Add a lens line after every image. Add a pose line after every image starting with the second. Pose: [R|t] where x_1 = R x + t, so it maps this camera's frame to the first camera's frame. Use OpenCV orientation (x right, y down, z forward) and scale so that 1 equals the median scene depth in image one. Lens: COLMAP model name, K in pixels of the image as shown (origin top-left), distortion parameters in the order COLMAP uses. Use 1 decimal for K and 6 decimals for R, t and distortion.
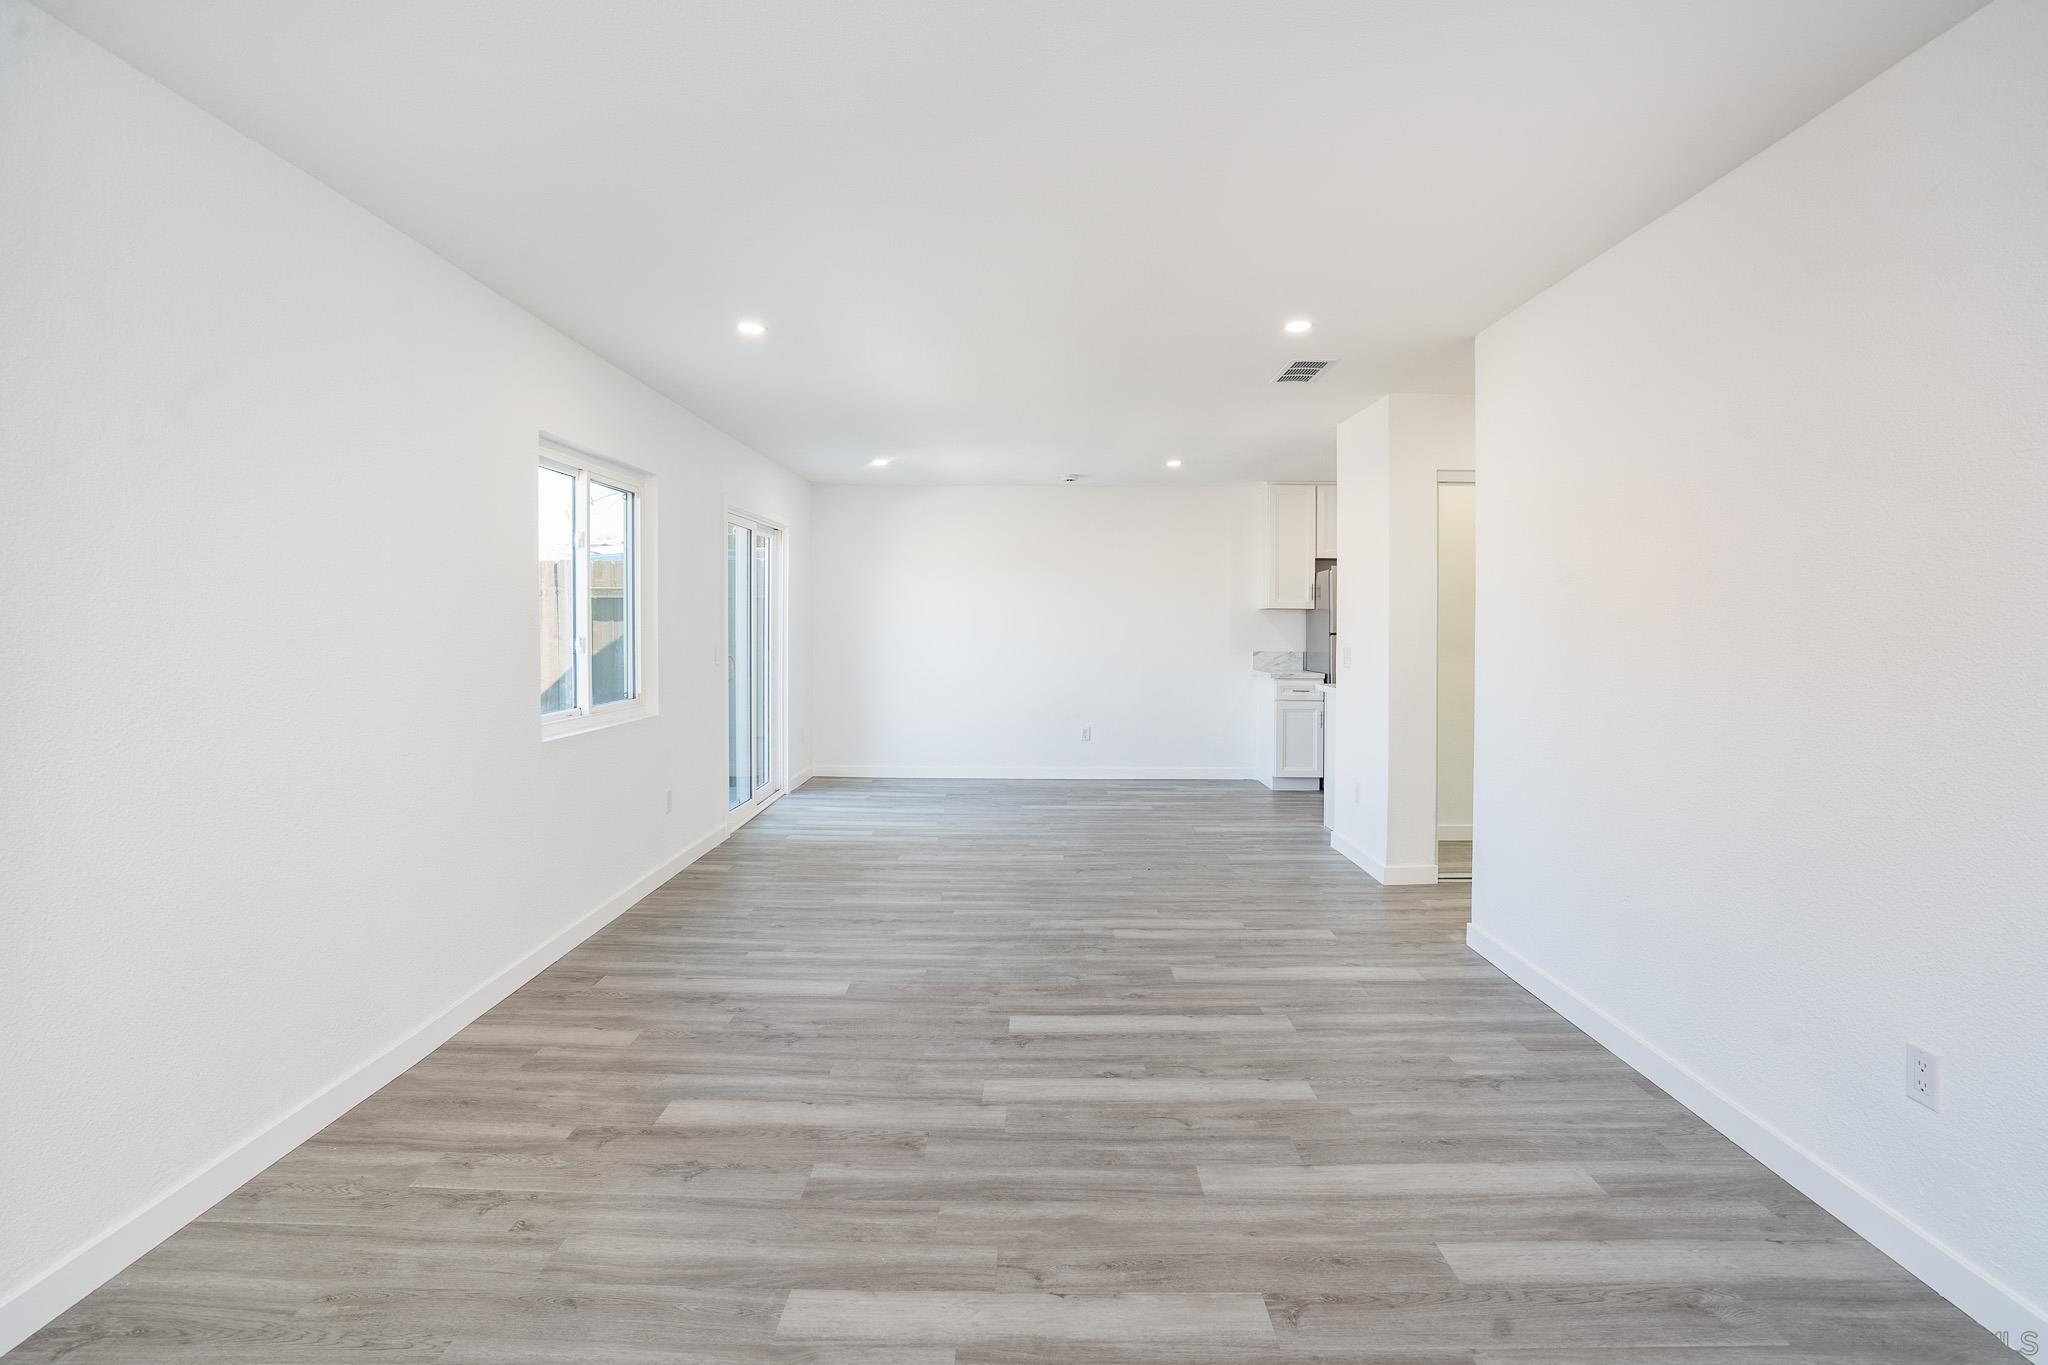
lens RADIAL K [[973.6, 0, 1015.5], [0, 973.6, 646.7], [0, 0, 1]] dist [-0.065168, 0.023813]
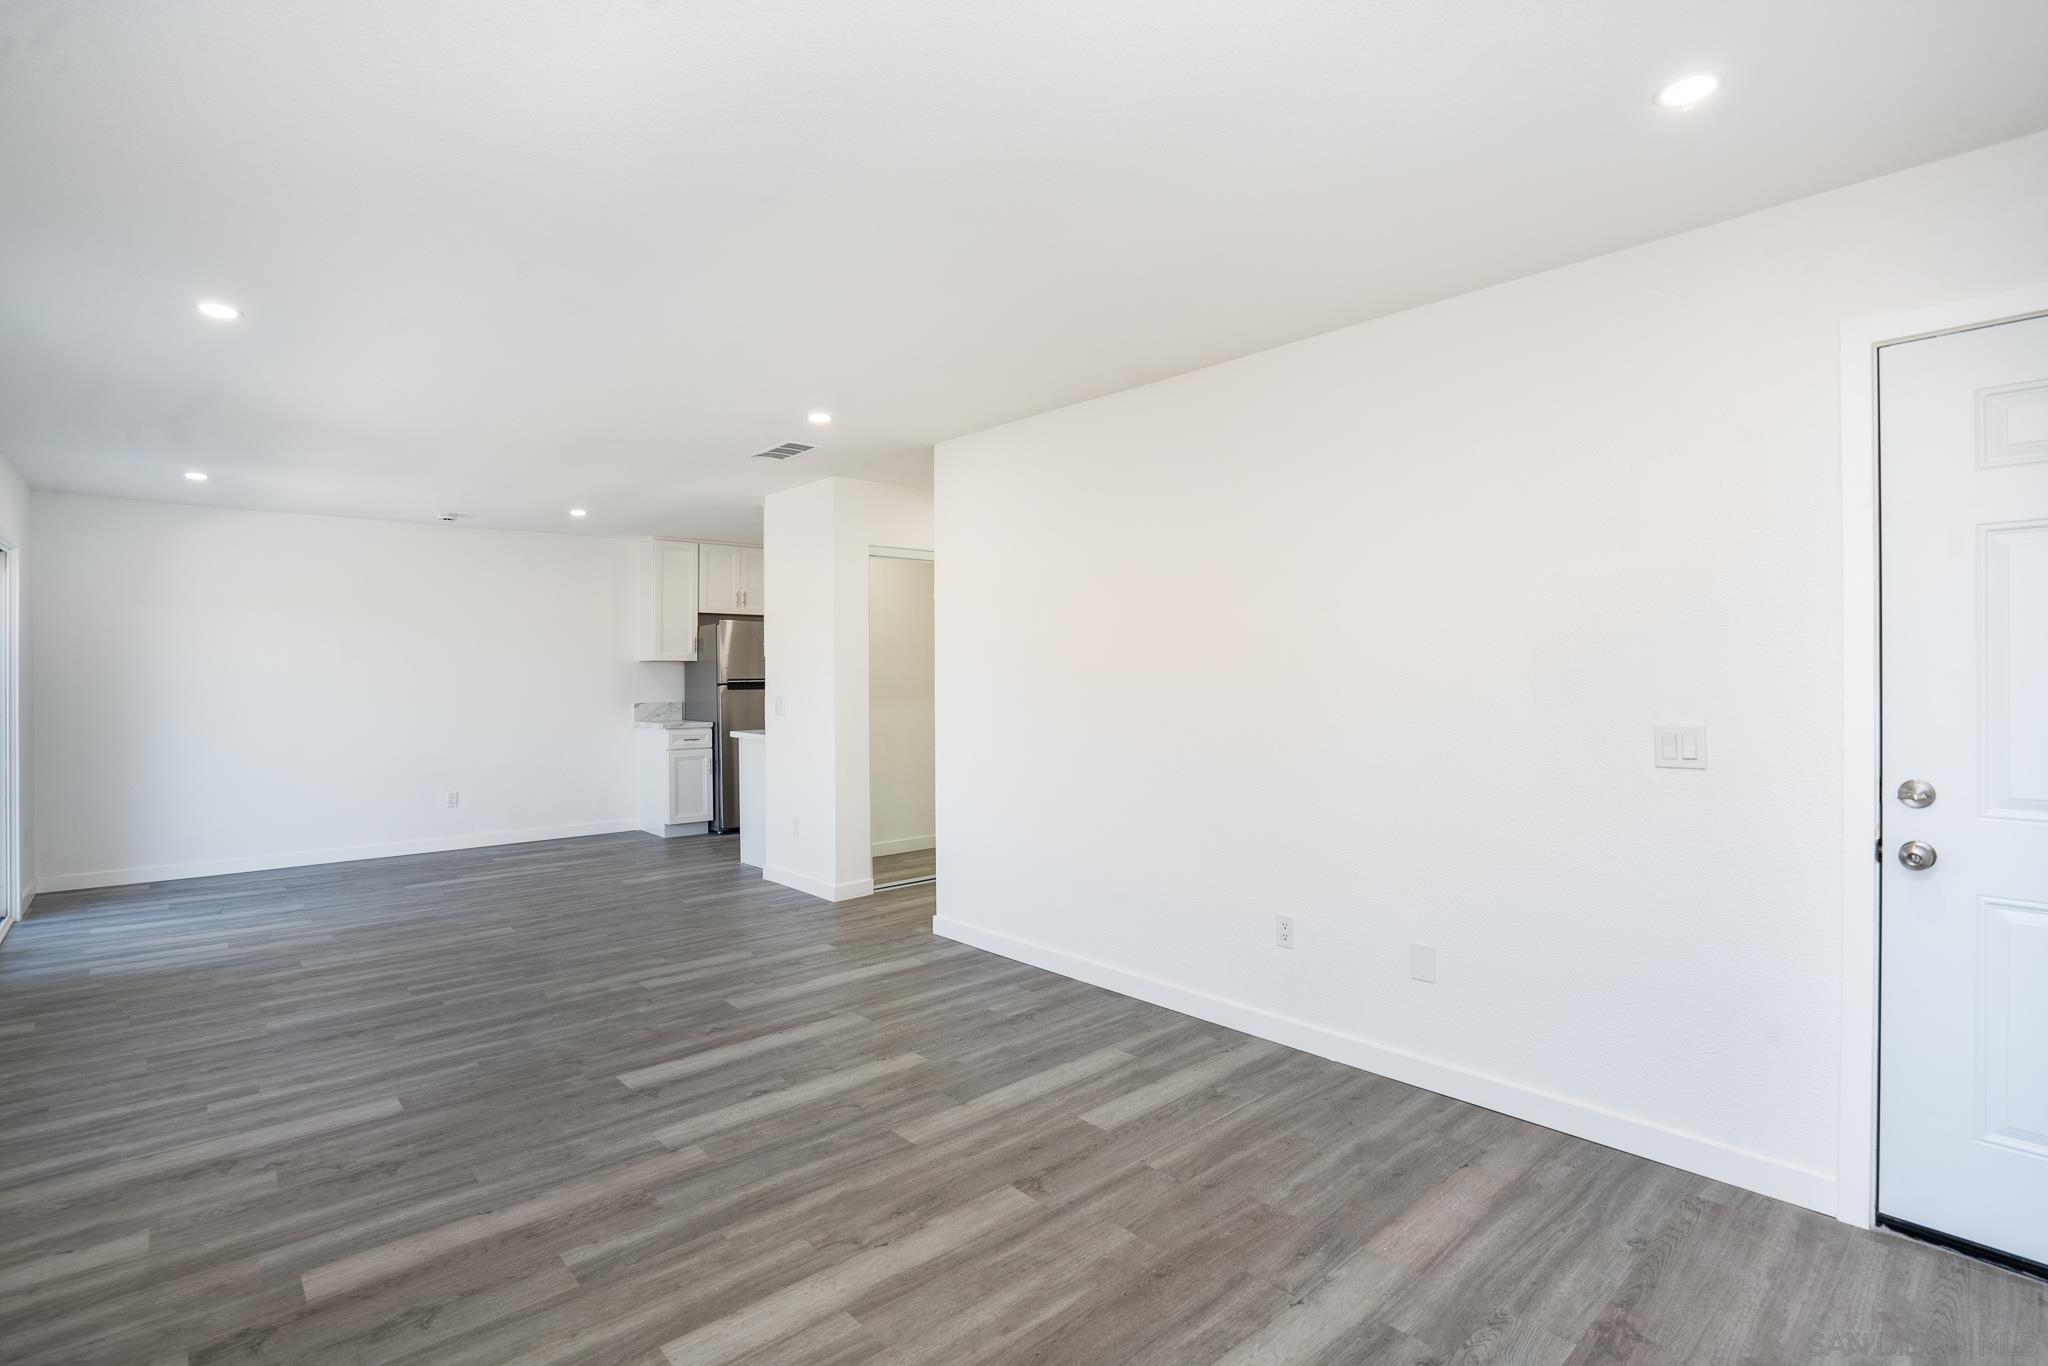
lens RADIAL K [[968.8, 0, 1014.5], [0, 968.8, 677.8], [0, 0, 1]] dist [-0.064404, 0.023143]
pose [[0.736202, -0.011105, 0.676671, -0.379560], [0.023317, 0.999688, -0.008962, -0.008517], [-0.676360, 0.022376, 0.736231, -0.002641]]
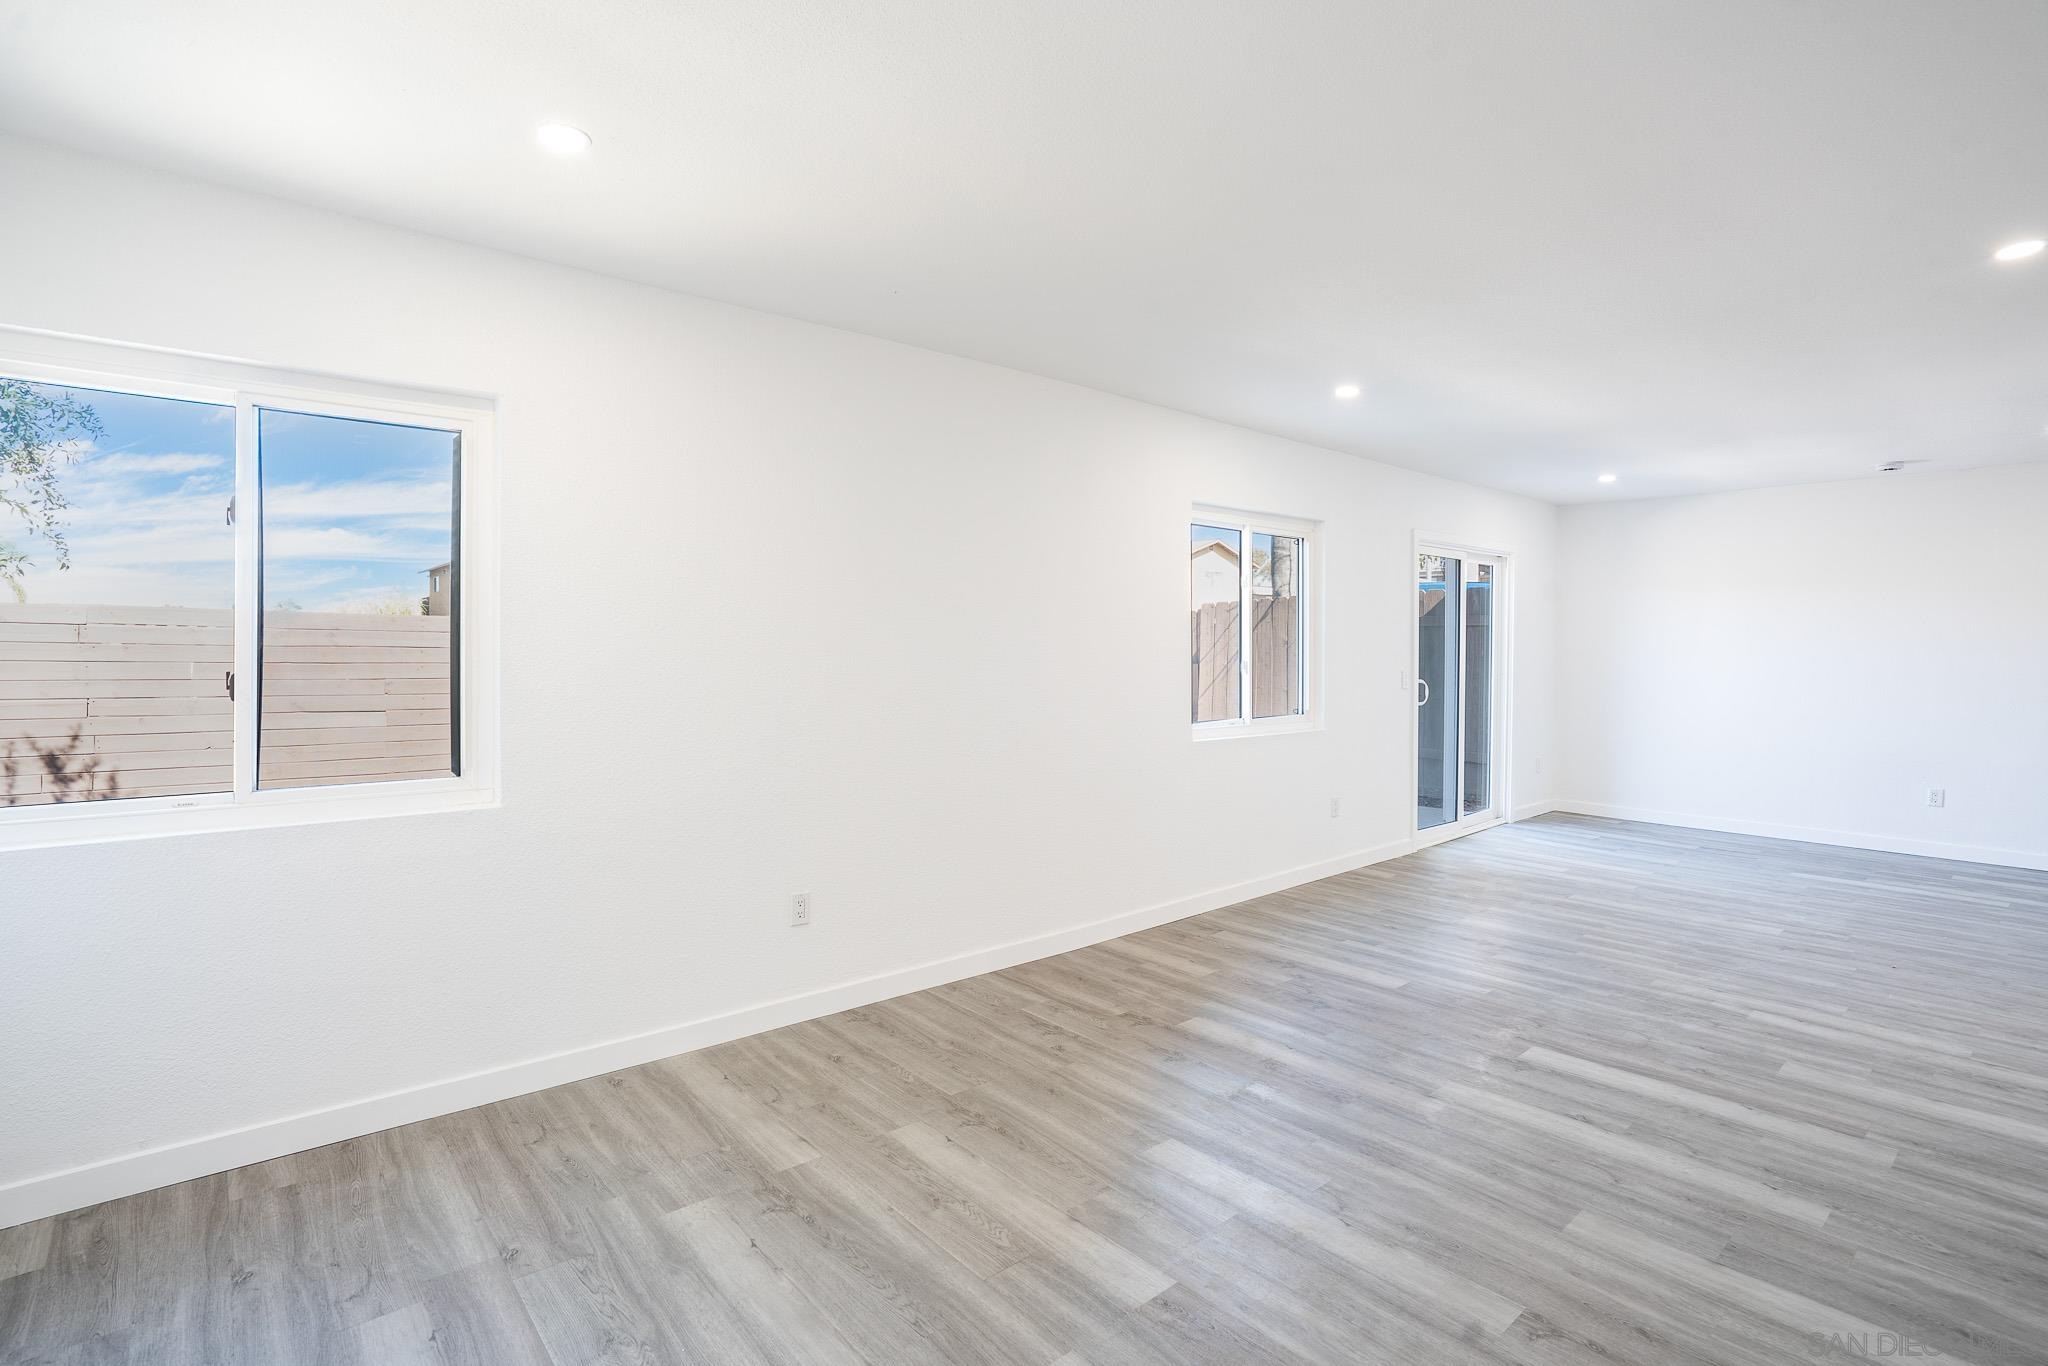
lens RADIAL K [[973.6, 0, 1015.5], [0, 973.6, 647.2], [0, 0, 1]] dist [-0.065168, 0.023813]
pose [[0.662341, 0.002443, -0.749199, 0.393035], [-0.021223, 0.999655, -0.015504, -0.002033], [0.748902, 0.026169, 0.662164, -0.062093]]
